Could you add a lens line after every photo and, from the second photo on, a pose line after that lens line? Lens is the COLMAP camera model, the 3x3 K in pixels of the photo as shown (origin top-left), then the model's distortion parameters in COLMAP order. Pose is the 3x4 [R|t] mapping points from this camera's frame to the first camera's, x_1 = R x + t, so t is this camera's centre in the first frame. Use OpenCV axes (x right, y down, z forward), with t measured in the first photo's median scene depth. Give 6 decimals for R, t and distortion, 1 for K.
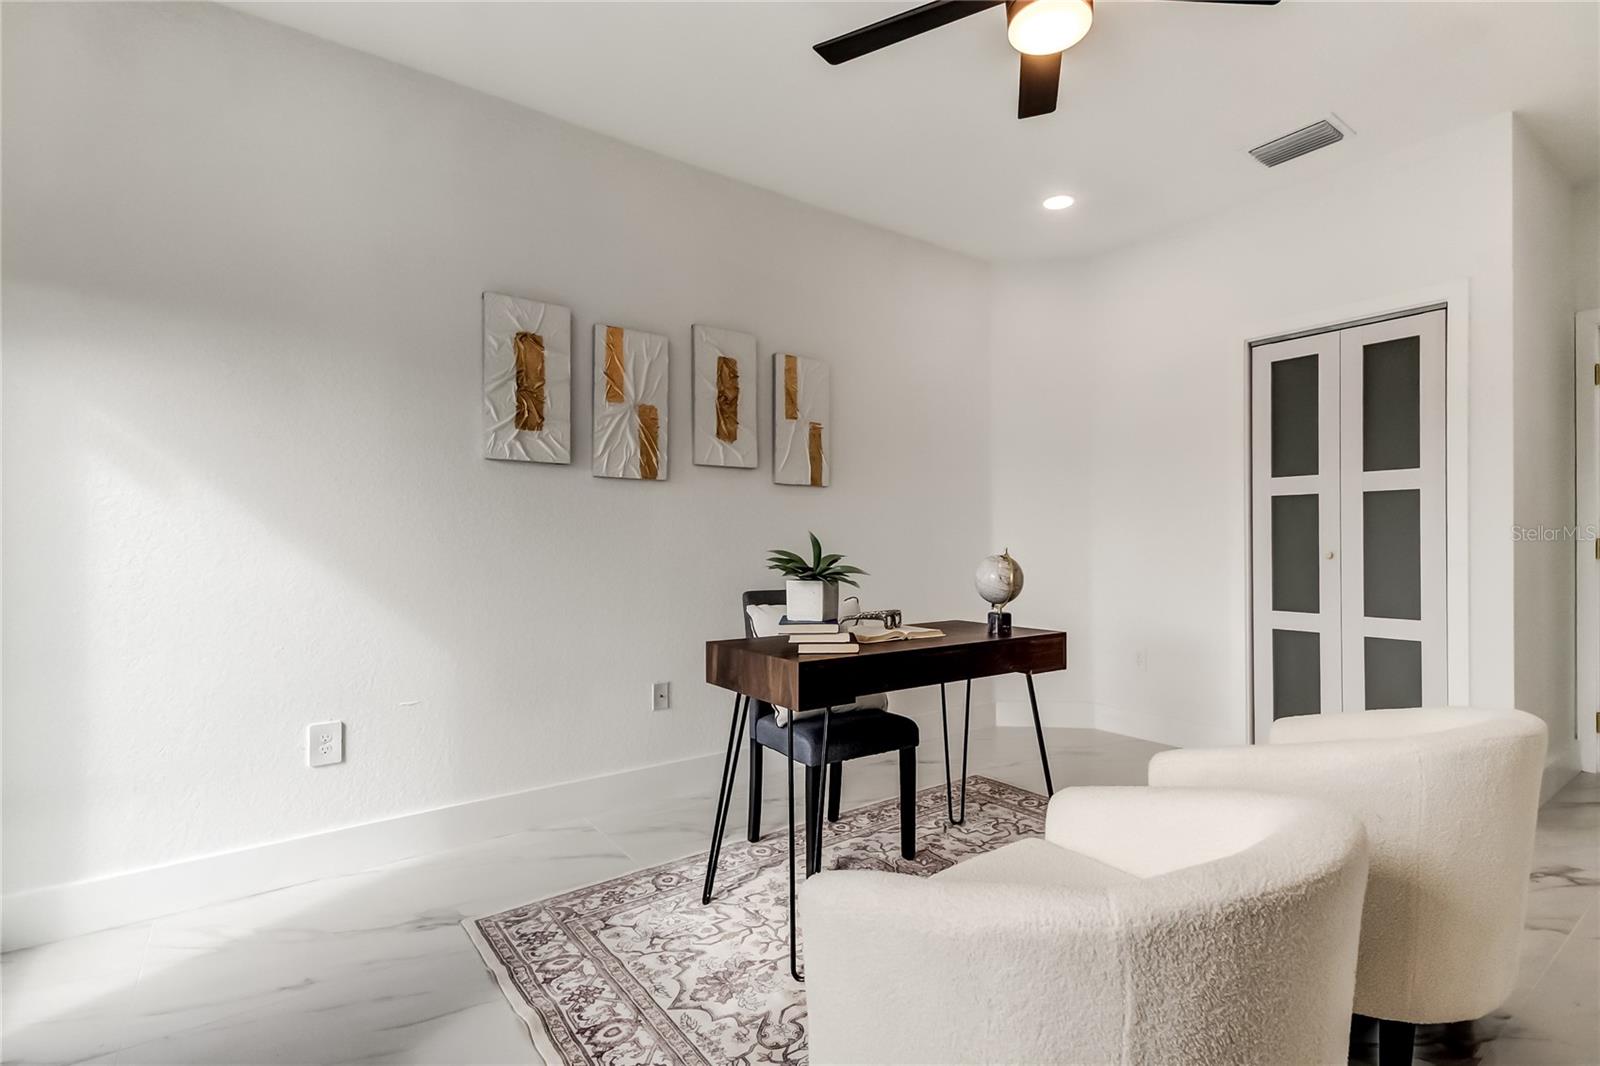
lens RADIAL K [[742.7, 0, 839.2], [0, 742.7, 550.6], [0, 0, 1]] dist [0.001602, 0.000093]
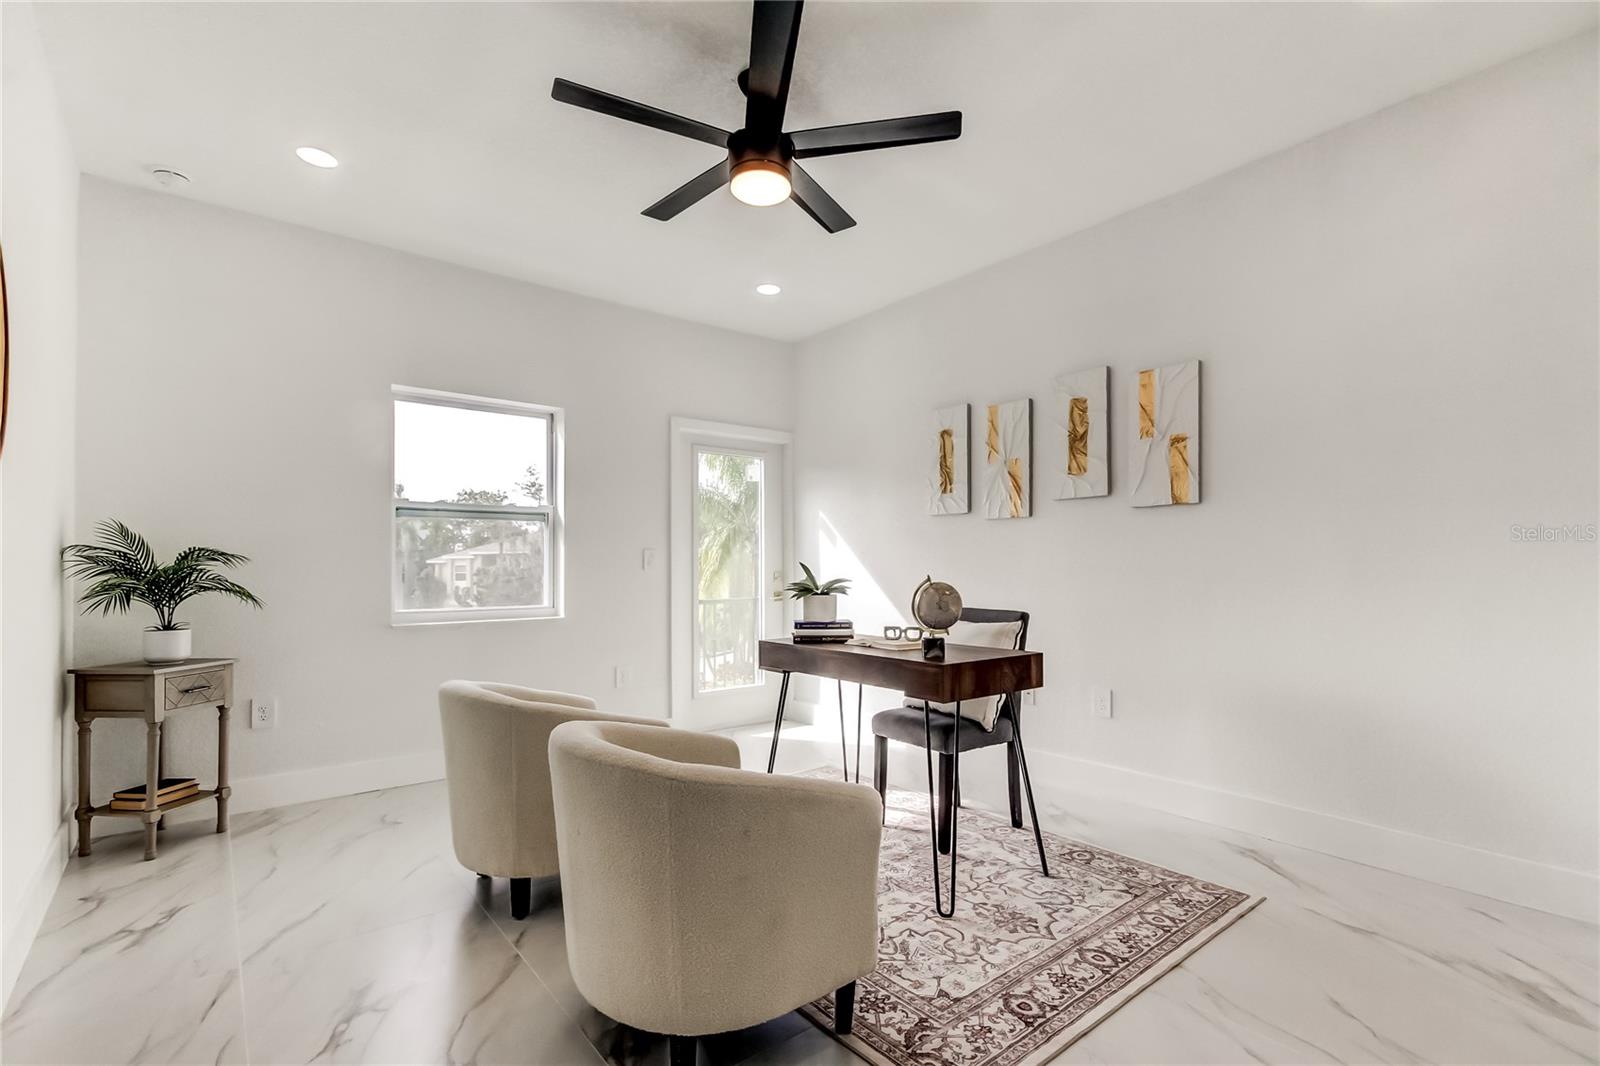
lens RADIAL K [[742.7, 0, 839.2], [0, 742.7, 550.6], [0, 0, 1]] dist [0.001602, 0.000093]
pose [[0.047361, -0.020334, -0.998671, 0.947803], [-0.000274, 0.999792, -0.020370, -0.013762], [0.998878, 0.001238, 0.047345, 0.615549]]
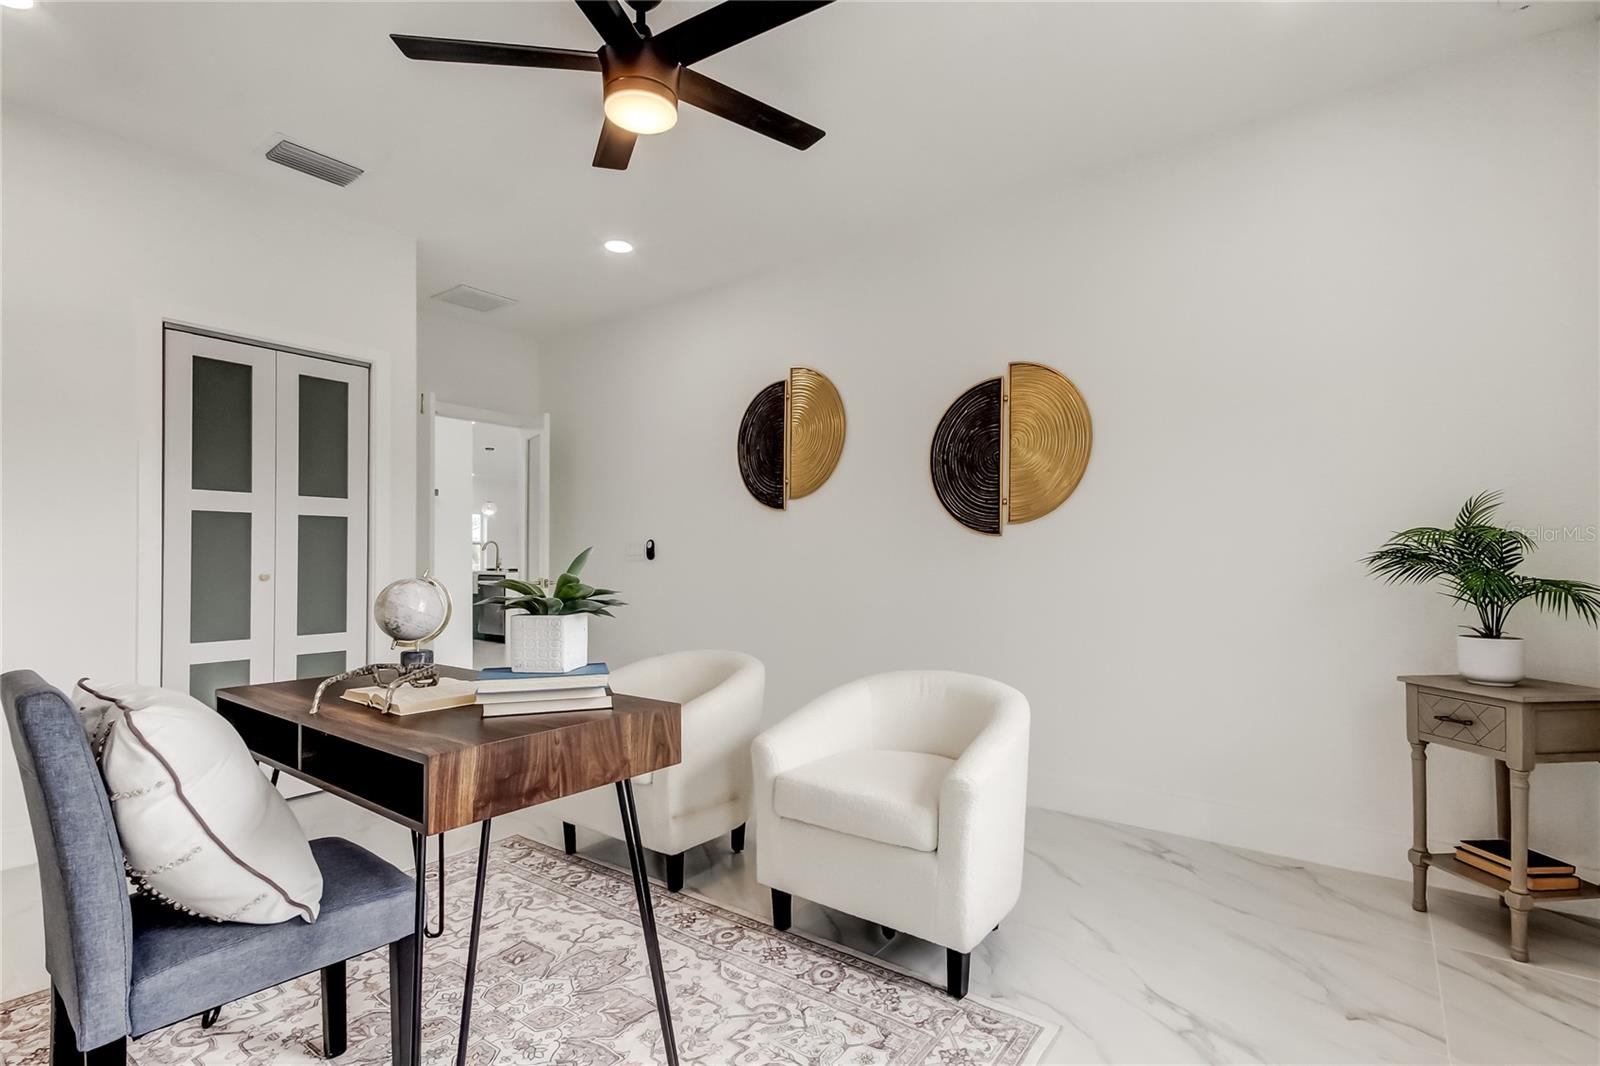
lens RADIAL K [[753.0, 0, 814.1], [0, 753.0, 558.5], [0, 0, 1]] dist [0.003060, 0.000191]
pose [[-0.261190, 0.005995, 0.965269, -0.508156], [0.008765, 0.999954, -0.003839, -0.008695], [-0.965248, 0.007458, -0.261230, 0.597885]]
